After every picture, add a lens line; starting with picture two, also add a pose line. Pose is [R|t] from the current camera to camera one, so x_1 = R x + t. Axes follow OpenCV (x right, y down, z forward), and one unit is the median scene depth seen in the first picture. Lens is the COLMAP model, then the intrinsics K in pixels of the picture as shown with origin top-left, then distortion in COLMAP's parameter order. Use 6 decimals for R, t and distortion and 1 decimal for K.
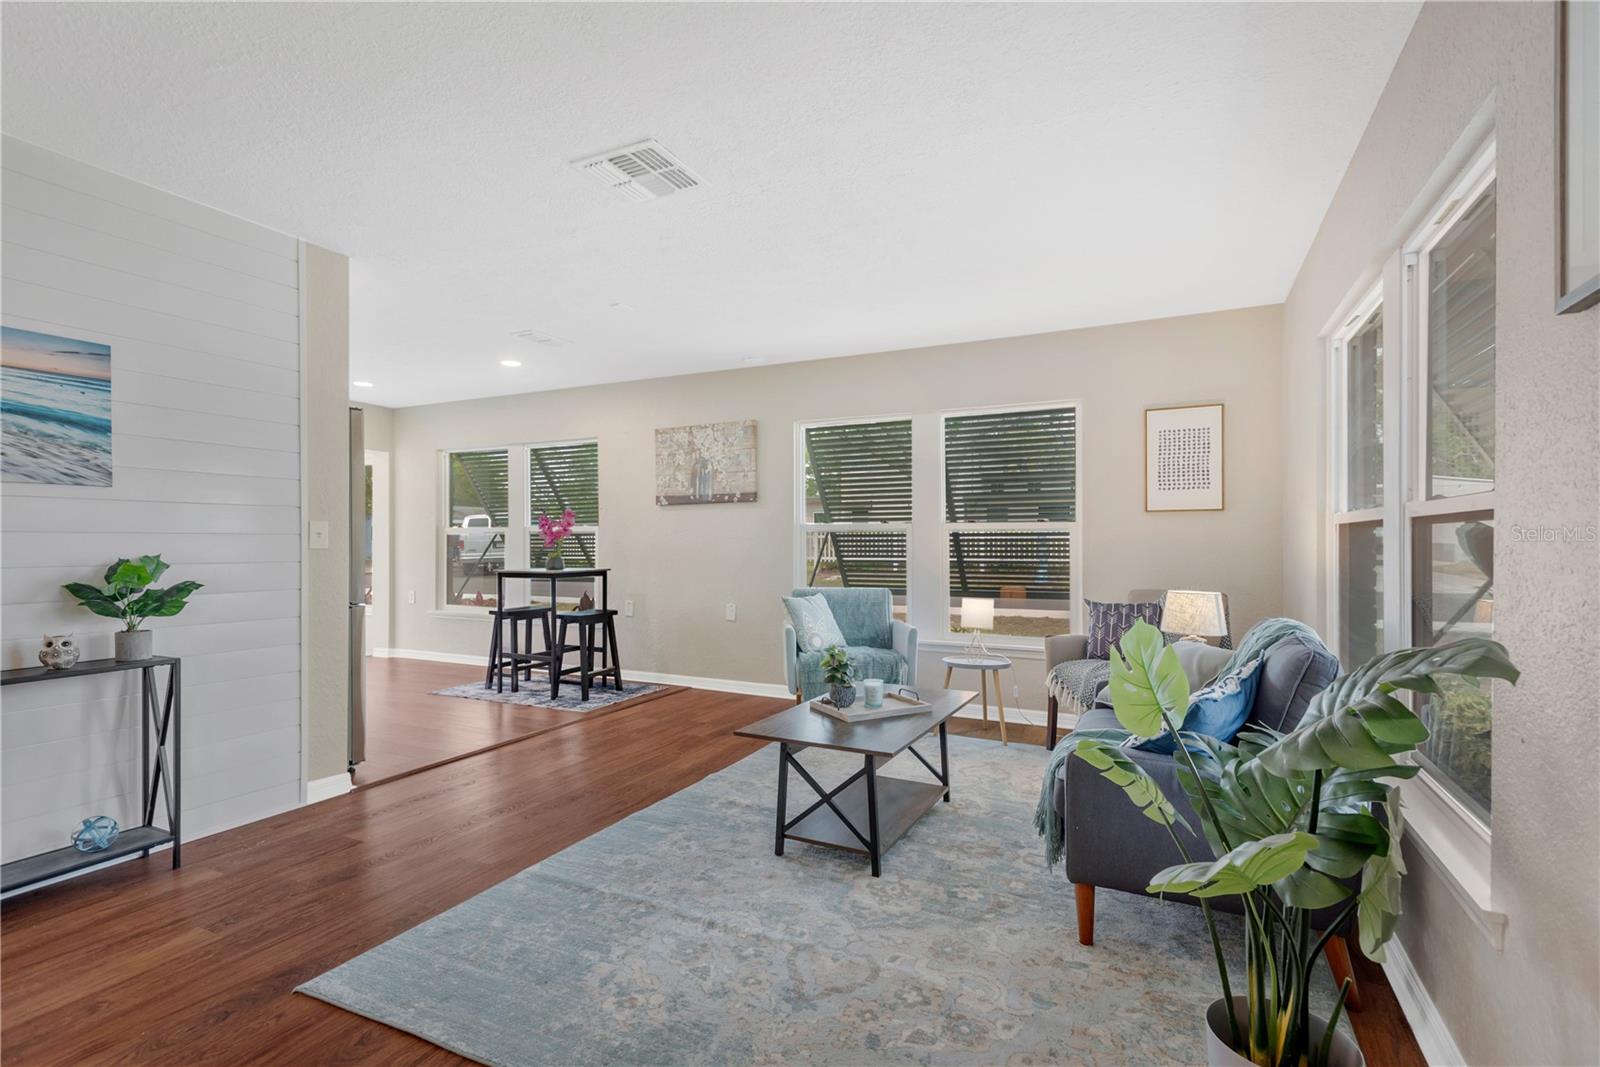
lens RADIAL K [[750.5, 0, 800.0], [0, 750.5, 533.5], [0, 0, 1]] dist [0.012849, -0.000321]
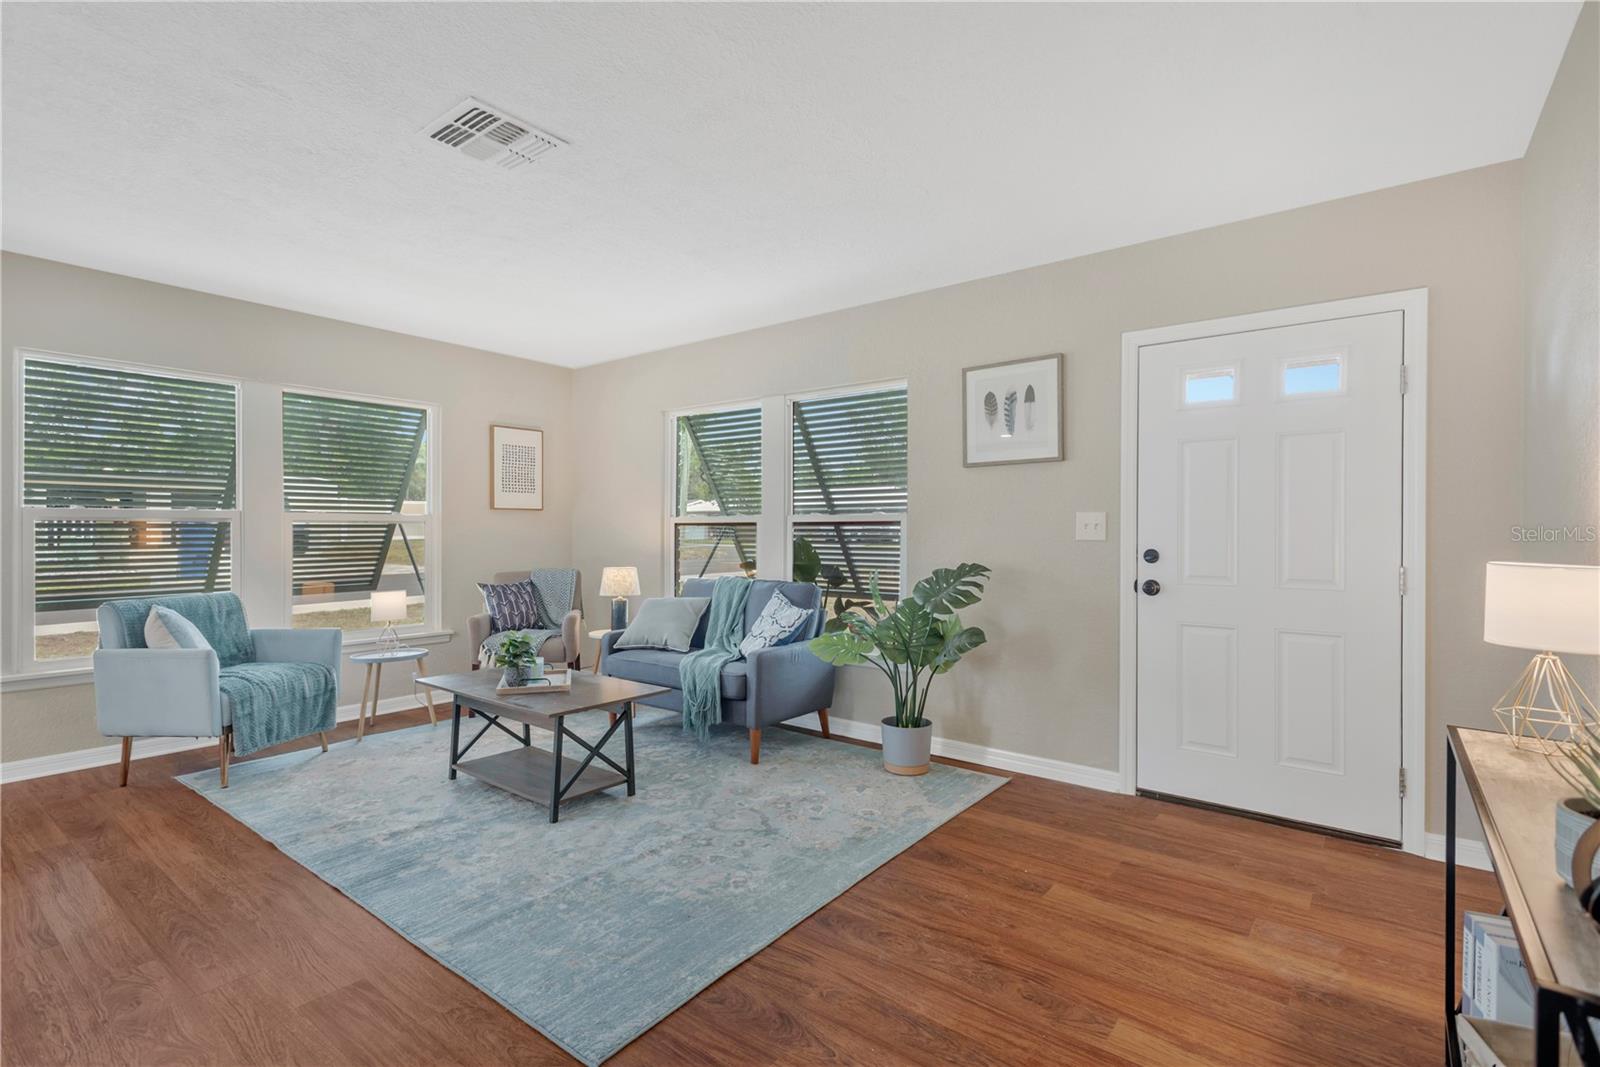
lens RADIAL K [[750.8, 0, 805.9], [0, 750.8, 529.6], [0, 0, 1]] dist [0.016005, 0.000019]
pose [[0.194487, 0.003384, 0.980899, -1.044504], [-0.010125, 0.999948, -0.001442, 0.001364], [-0.980853, -0.009651, 0.194511, 0.440342]]
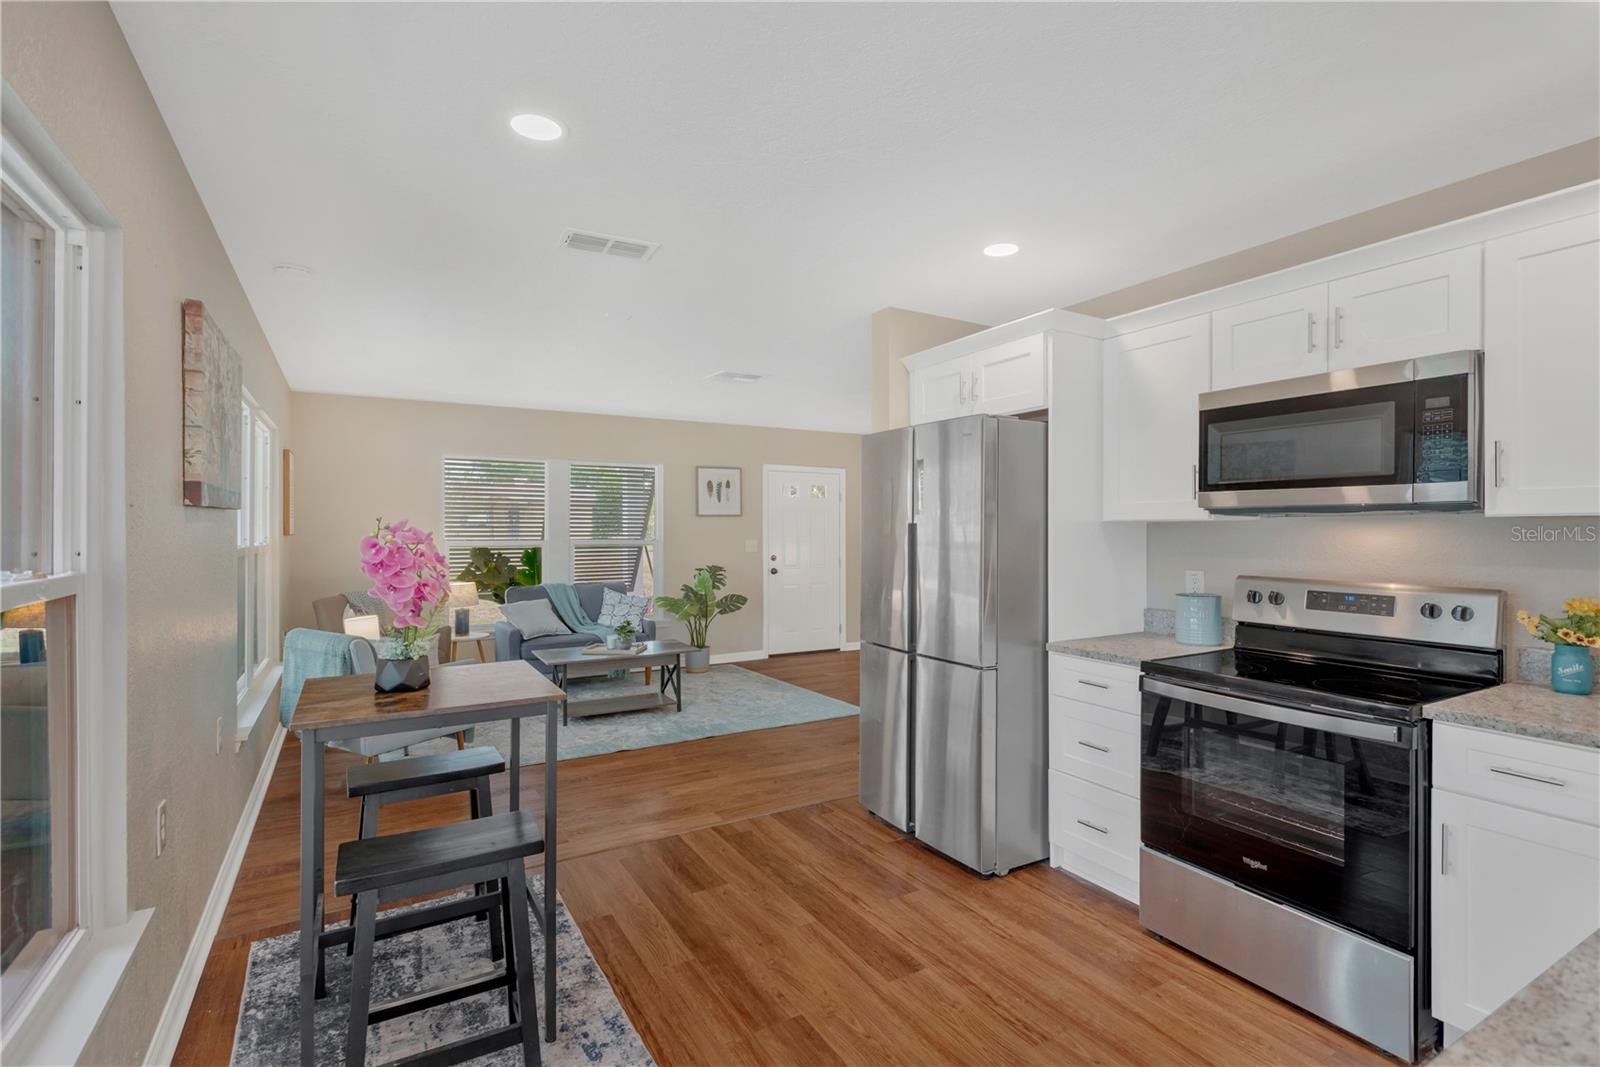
lens RADIAL K [[750.8, 0, 805.9], [0, 750.8, 529.6], [0, 0, 1]] dist [0.016005, 0.000019]
pose [[-0.841950, 0.000288, 0.539556, -1.445627], [-0.003897, 0.999971, -0.006615, -0.056960], [-0.539542, -0.007673, -0.841924, 2.582204]]
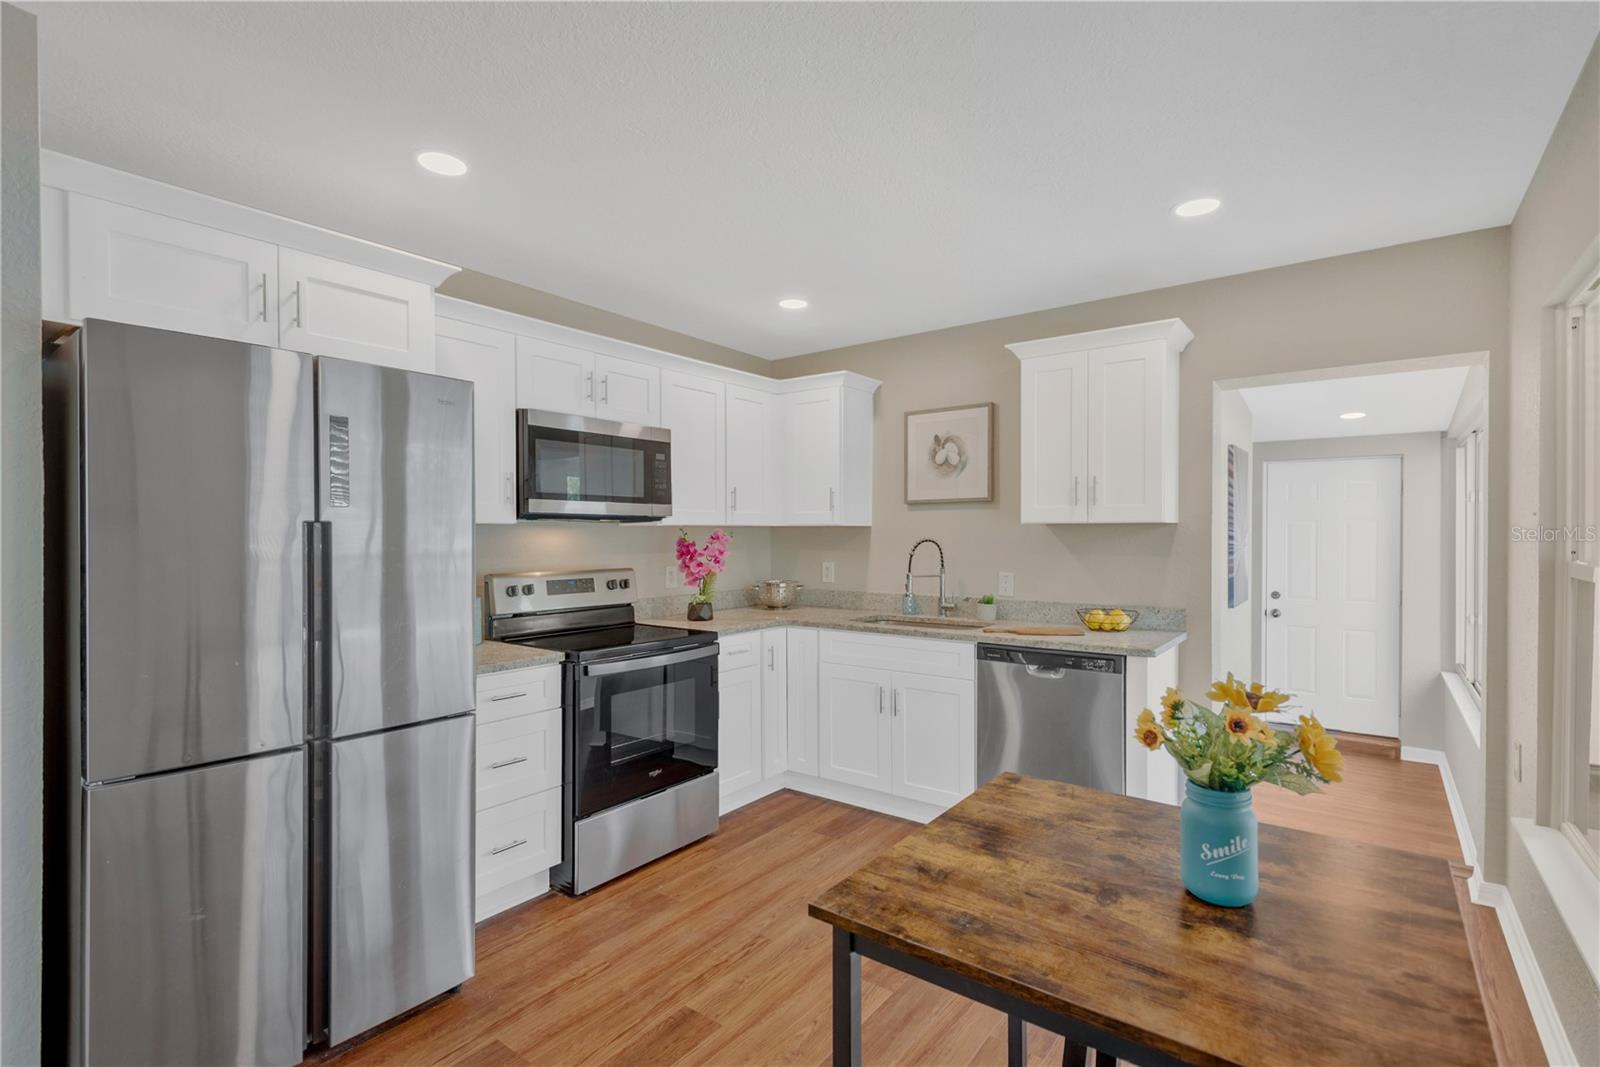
lens RADIAL K [[748.2, 0, 794.4], [0, 748.2, 539.4], [0, 0, 1]] dist [0.018959, 0.000092]
pose [[-0.188004, 0.006532, -0.982147, -0.330580], [0.010270, 0.999936, 0.004685, -0.056177], [0.982115, -0.009206, -0.188059, 2.038778]]
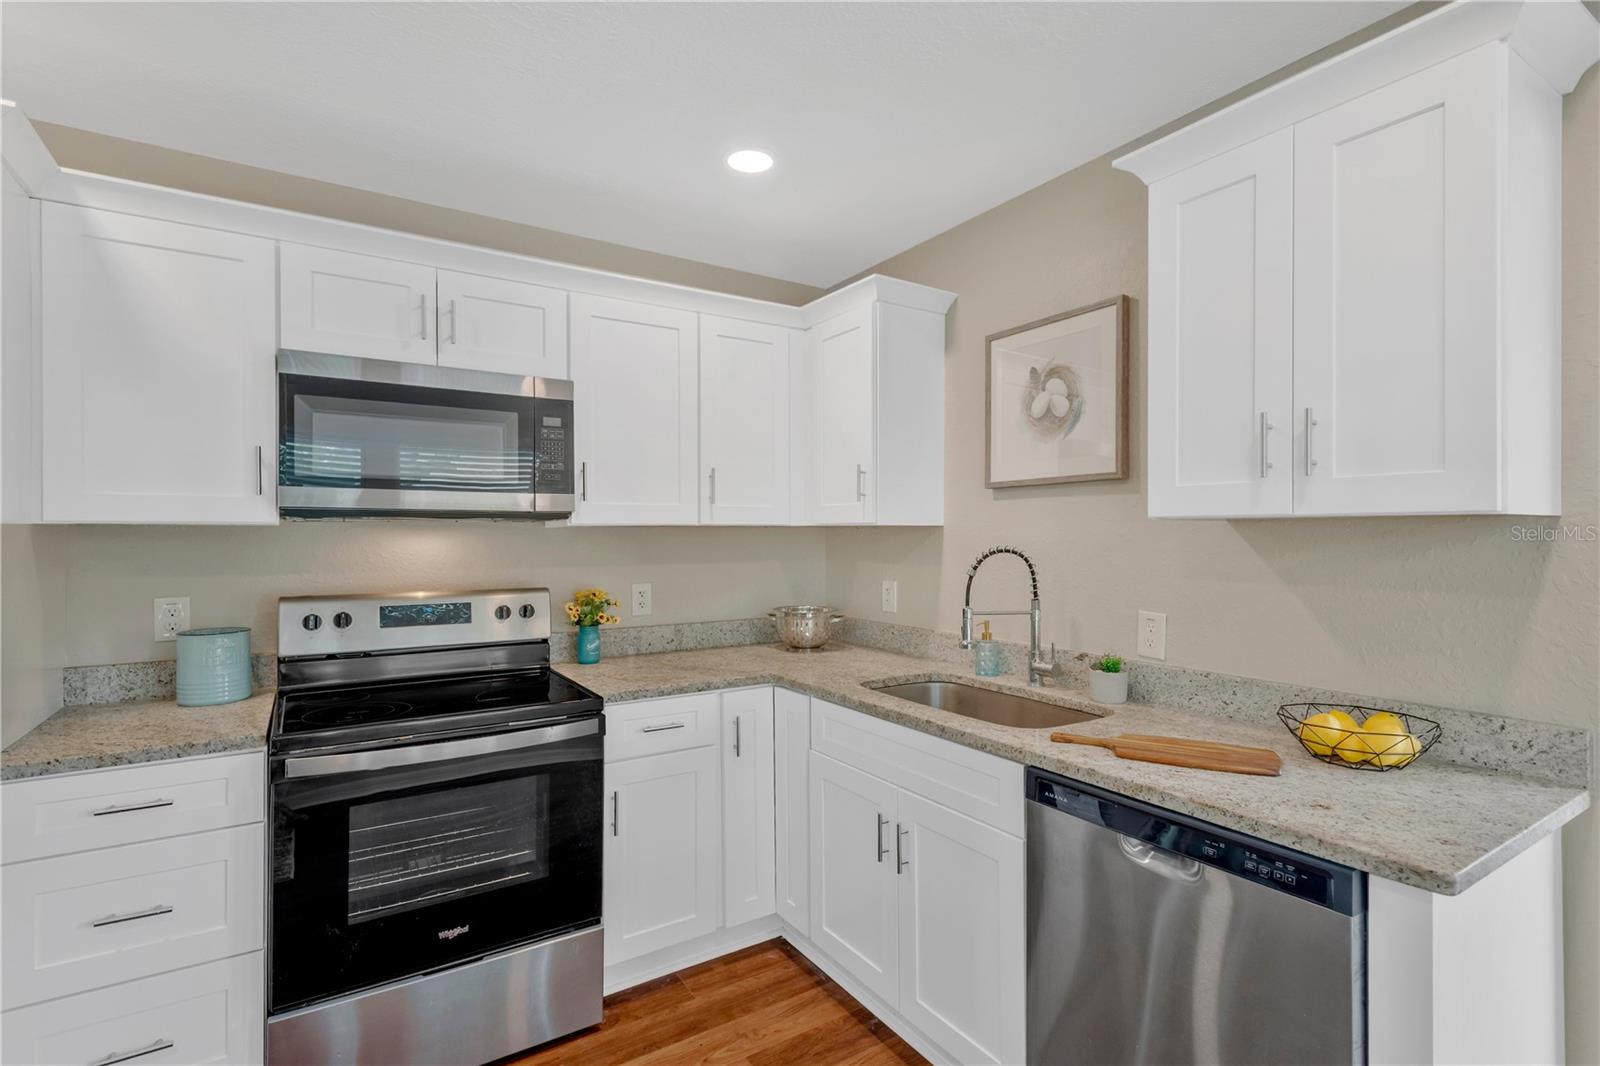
lens RADIAL K [[750.5, 0, 800.0], [0, 750.5, 533.0], [0, 0, 1]] dist [0.012849, -0.000321]
pose [[-0.512982, -0.003057, -0.858394, -0.975404], [0.008755, 0.999923, -0.008793, -0.058525], [0.858354, -0.012026, -0.512916, 2.252329]]
